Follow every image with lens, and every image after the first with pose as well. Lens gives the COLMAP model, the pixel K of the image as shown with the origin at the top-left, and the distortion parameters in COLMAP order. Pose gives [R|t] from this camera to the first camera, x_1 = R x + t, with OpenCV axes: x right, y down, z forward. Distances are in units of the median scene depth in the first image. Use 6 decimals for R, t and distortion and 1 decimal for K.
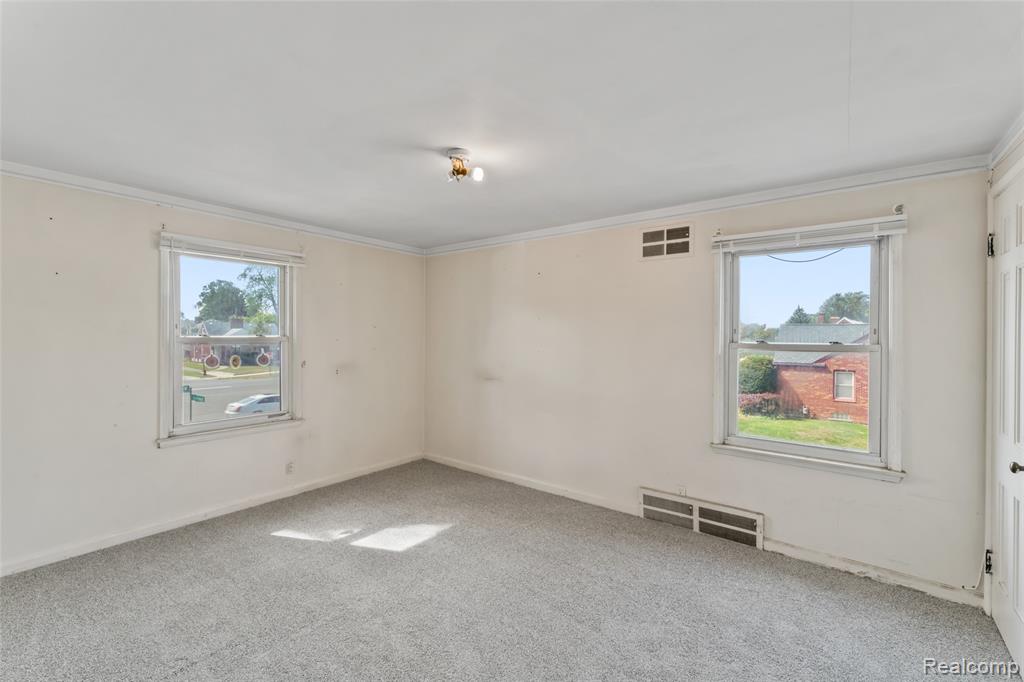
lens RADIAL K [[442.1, 0, 500.8], [0, 442.1, 328.2], [0, 0, 1]] dist [-0.000228, -0.000073]
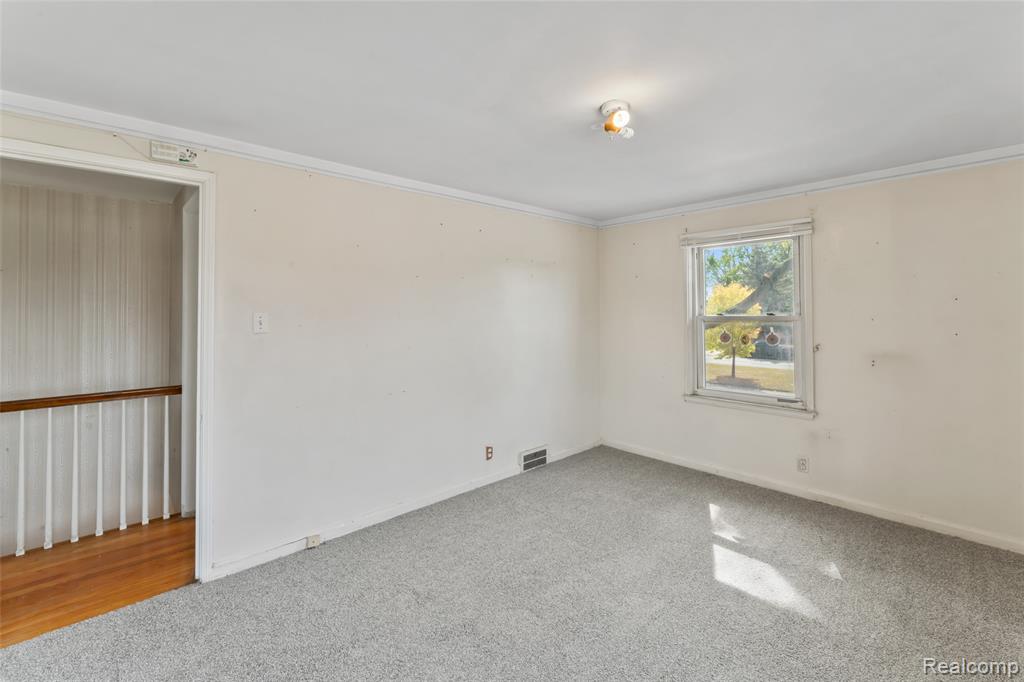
lens RADIAL K [[445.6, 0, 511.5], [0, 445.6, 301.4], [0, 0, 1]] dist [-0.000494, -0.000058]
pose [[-0.157497, -0.029215, -0.987087, 0.574442], [0.023697, 0.999163, -0.033353, 0.009030], [0.987235, -0.028644, -0.156673, 0.669016]]
